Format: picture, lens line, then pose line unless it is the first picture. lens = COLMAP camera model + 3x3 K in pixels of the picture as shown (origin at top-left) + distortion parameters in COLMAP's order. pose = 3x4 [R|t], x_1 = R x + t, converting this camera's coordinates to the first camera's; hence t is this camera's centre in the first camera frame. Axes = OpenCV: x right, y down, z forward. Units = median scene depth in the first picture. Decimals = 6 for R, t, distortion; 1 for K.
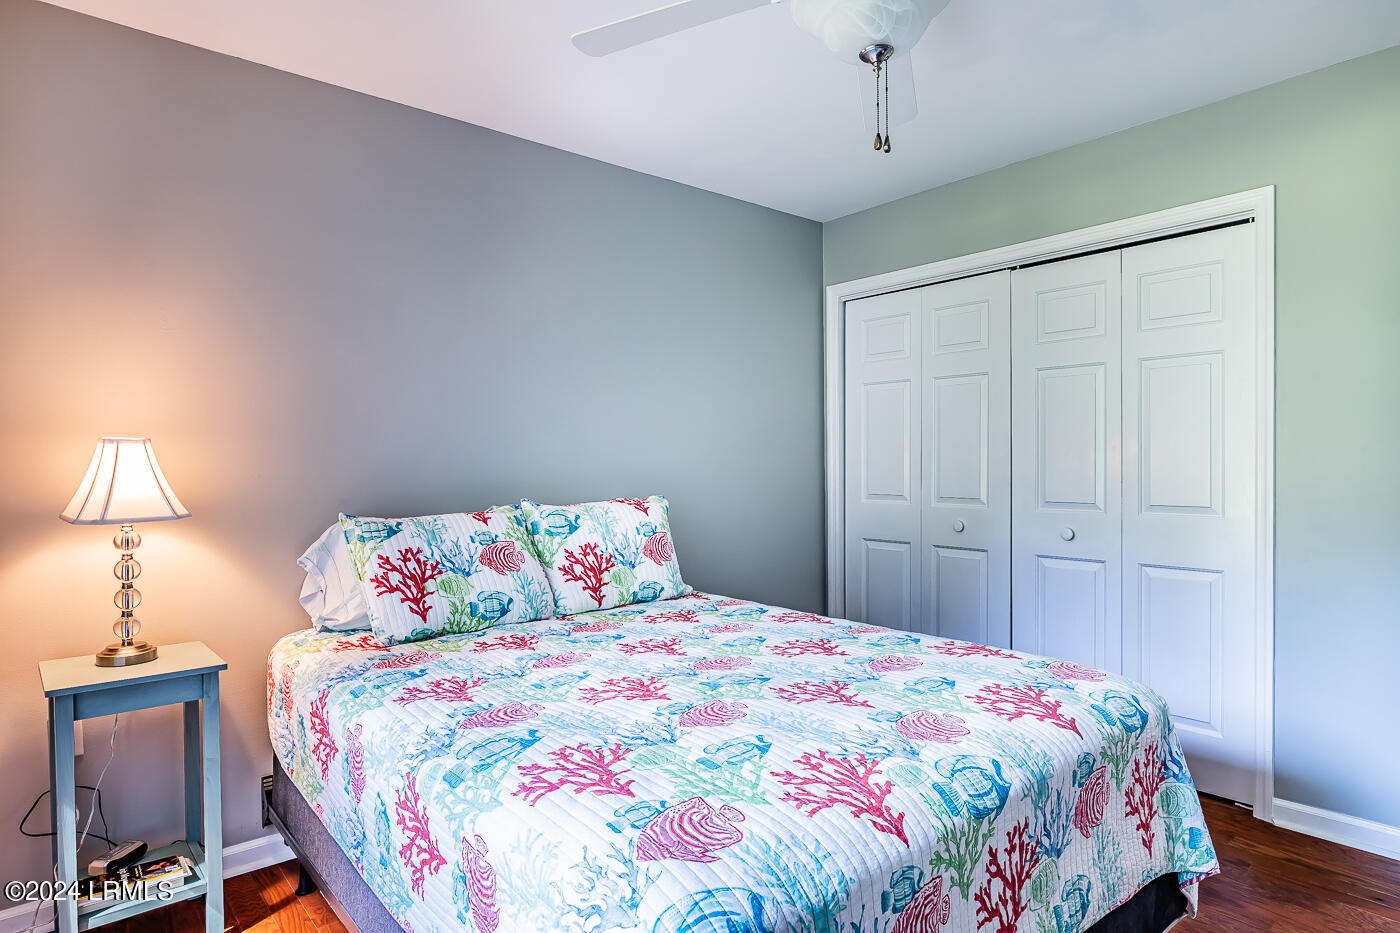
lens RADIAL K [[802.3, 0, 704.3], [0, 802.3, 464.3], [0, 0, 1]] dist [-0.013344, -0.002536]
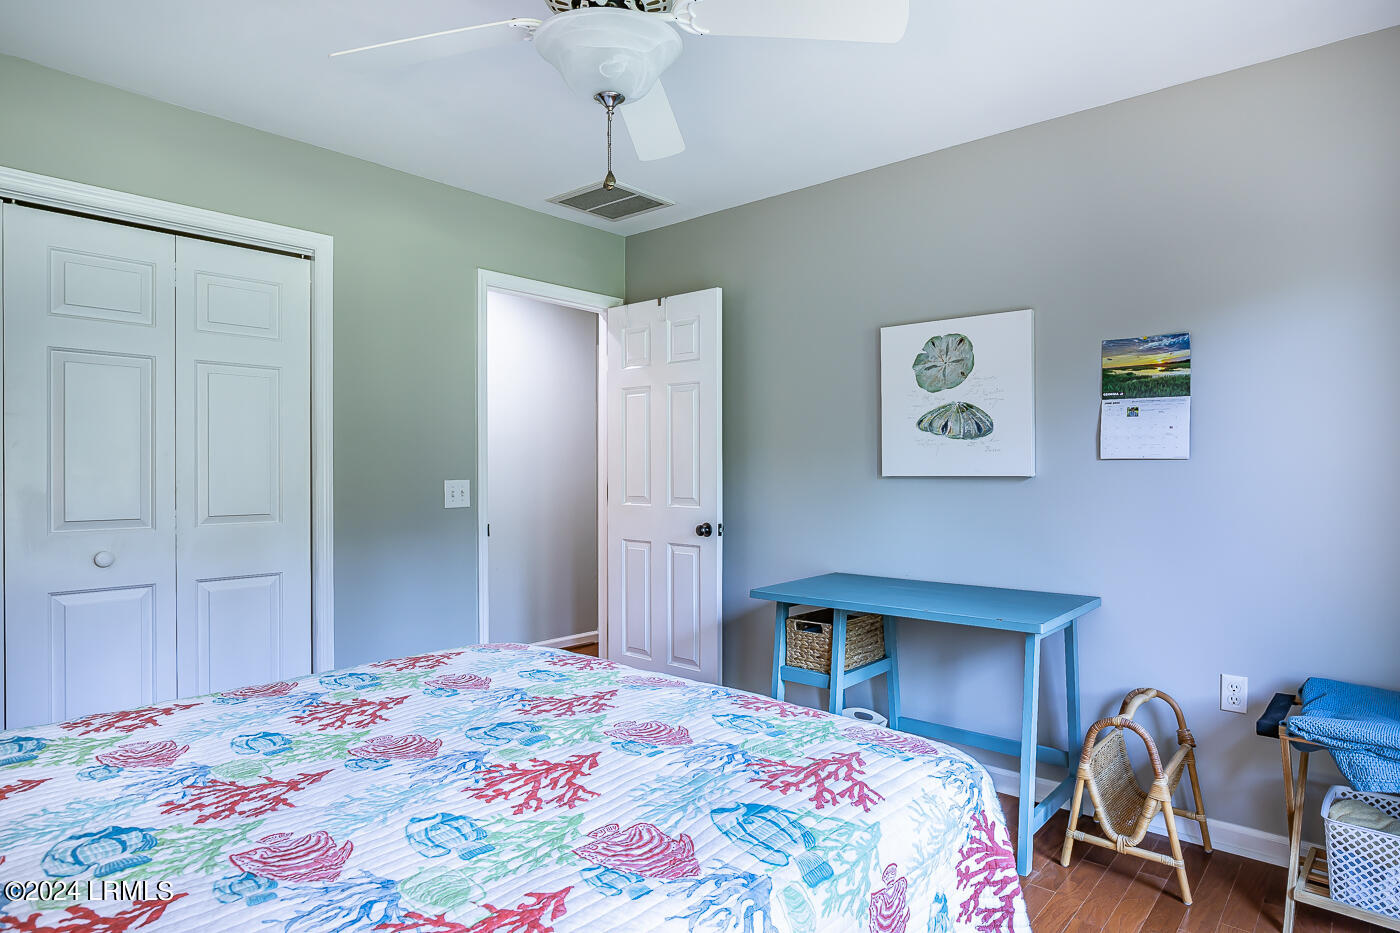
lens RADIAL K [[802.3, 0, 720.8], [0, 802.3, 475.2], [0, 0, 1]] dist [-0.013344, -0.002536]
pose [[-0.163082, 0.002901, 0.986608, -0.911732], [0.002533, 0.999994, -0.002522, 0.011776], [-0.986609, 0.002088, -0.163088, 1.051101]]
